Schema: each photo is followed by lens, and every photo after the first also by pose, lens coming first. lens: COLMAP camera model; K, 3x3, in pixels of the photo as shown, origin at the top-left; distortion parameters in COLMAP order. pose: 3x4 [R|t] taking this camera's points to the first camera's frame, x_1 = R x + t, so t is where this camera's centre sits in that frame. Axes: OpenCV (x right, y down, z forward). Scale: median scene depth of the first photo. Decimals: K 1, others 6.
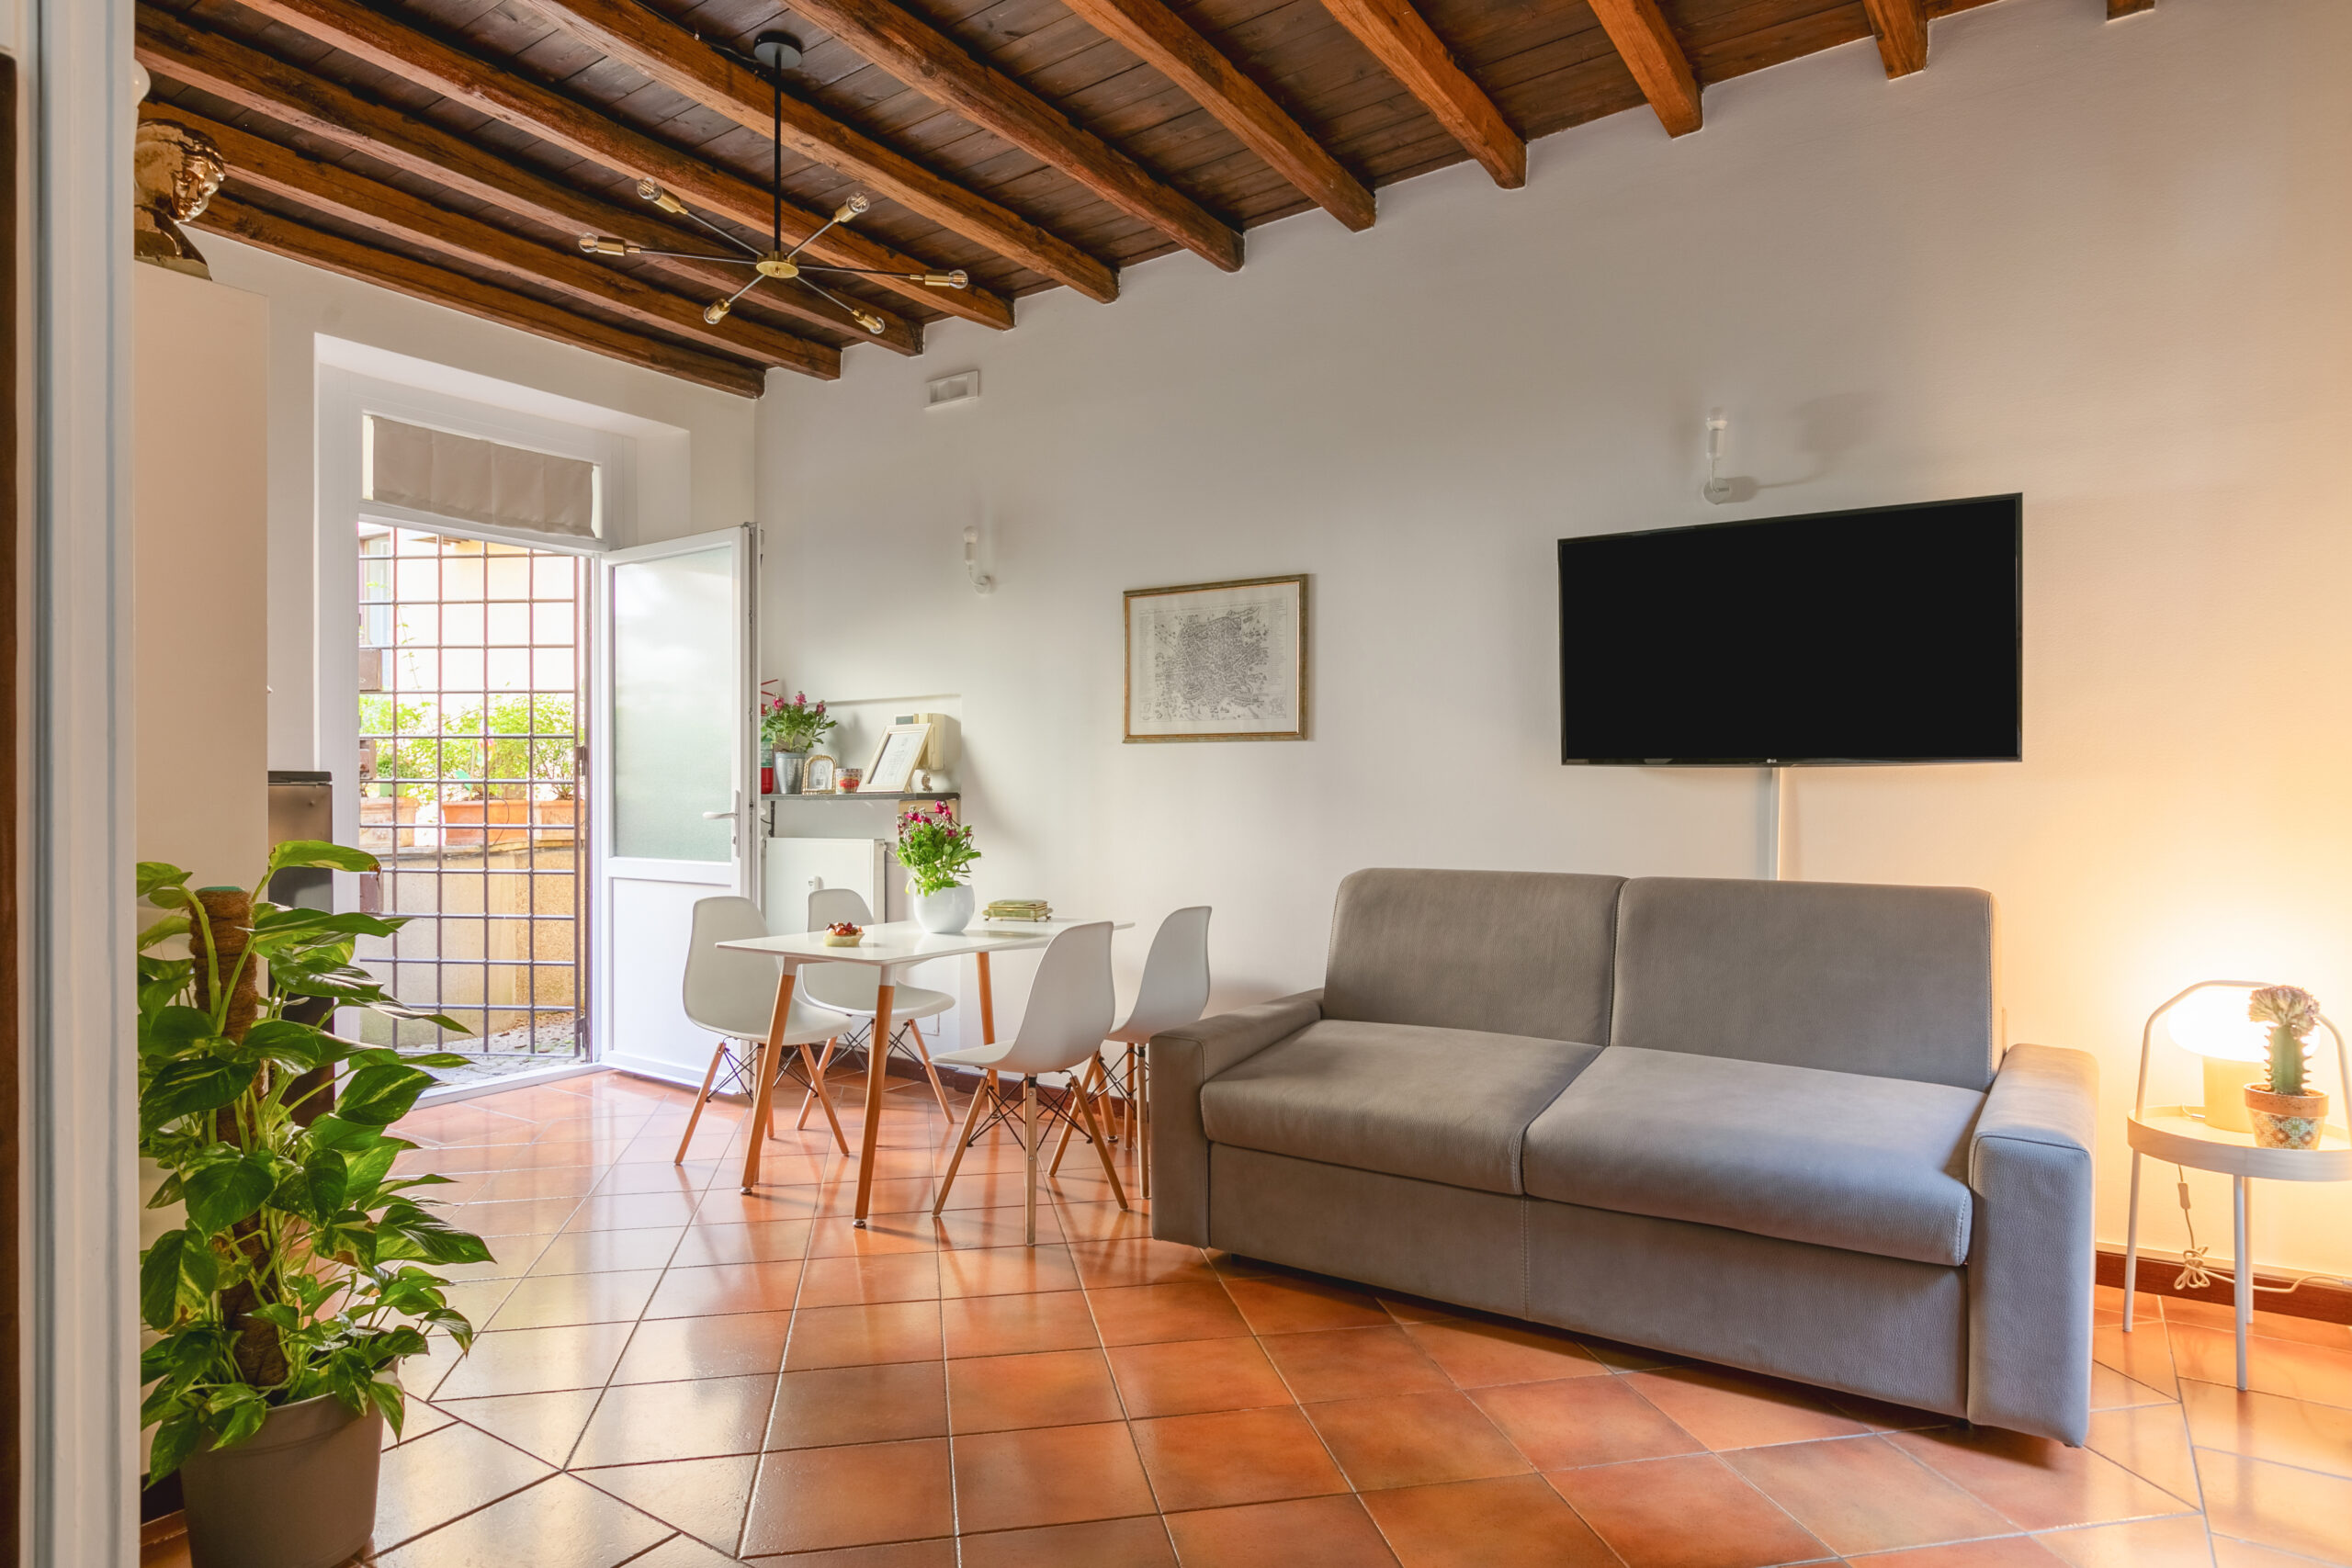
lens RADIAL K [[1332.1, 0, 1157.9], [0, 1332.1, 779.3], [0, 0, 1]] dist [-0.002729, -0.001302]
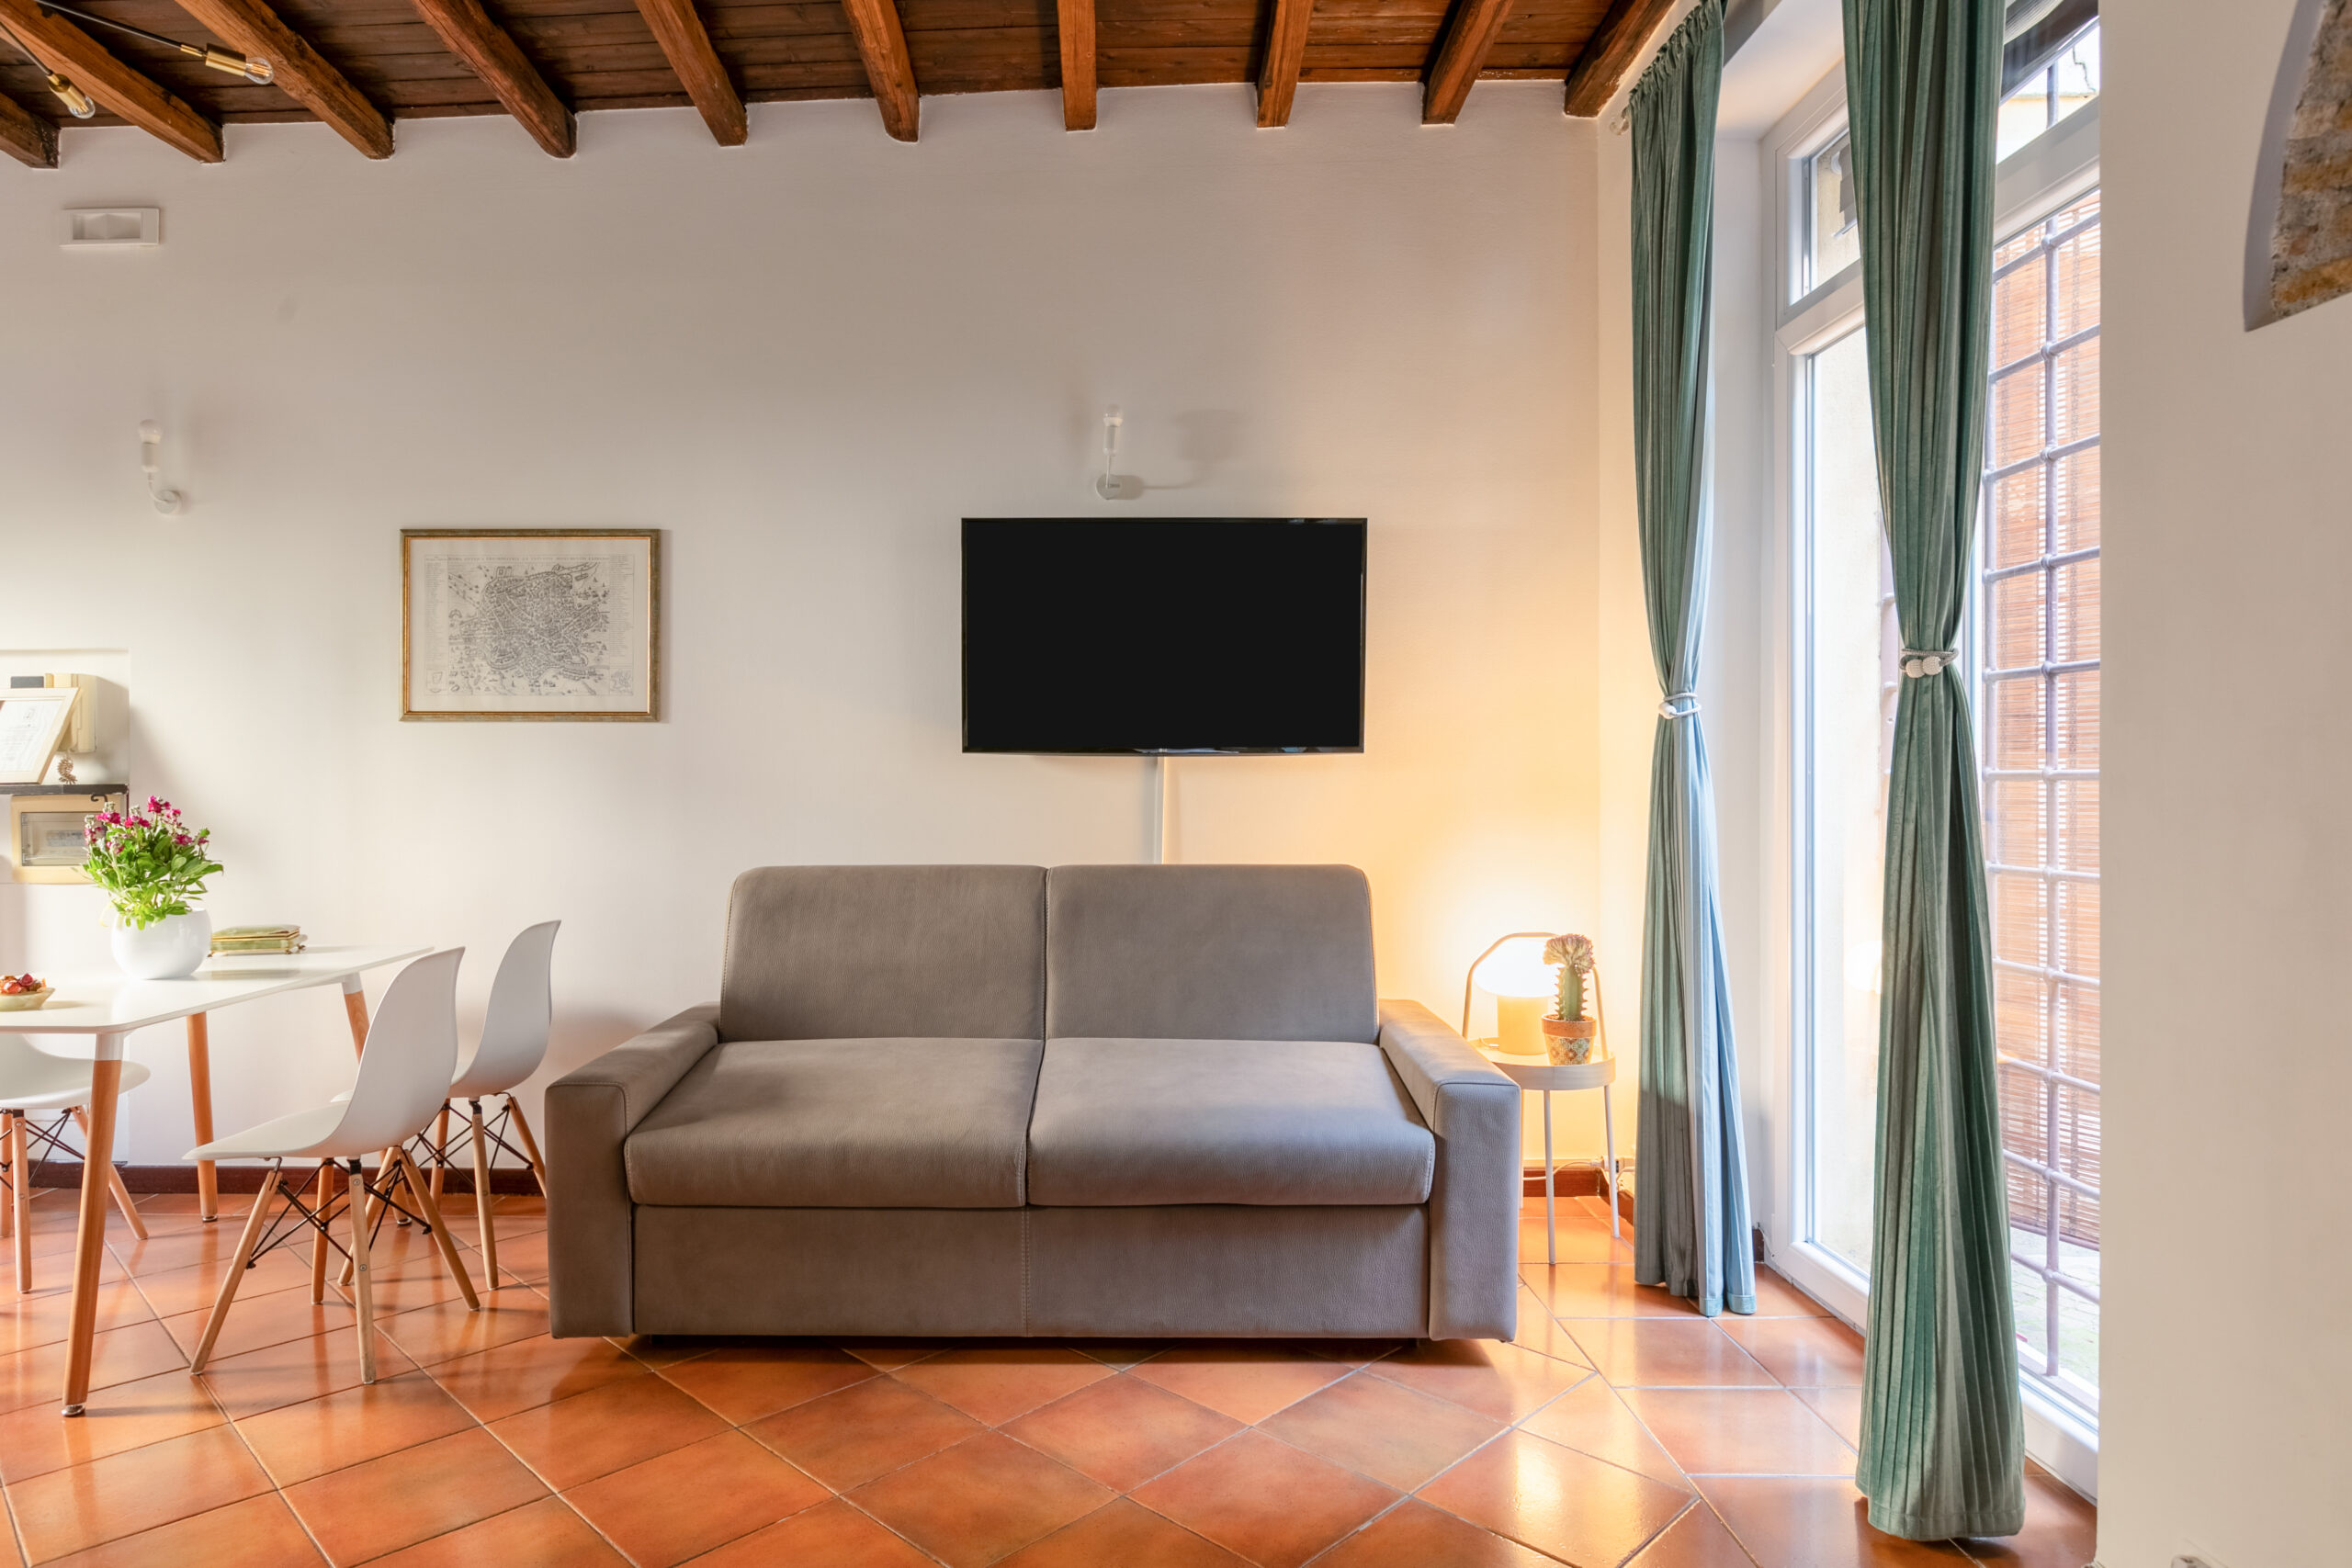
lens RADIAL K [[1366.1, 0, 1088.4], [0, 1366.1, 780.4], [0, 0, 1]] dist [-0.003814, -0.001508]
pose [[0.836005, -0.001465, 0.548720, -0.163294], [-0.002395, 0.999977, 0.006318, 0.002676], [-0.548717, -0.006596, 0.835982, 0.123007]]
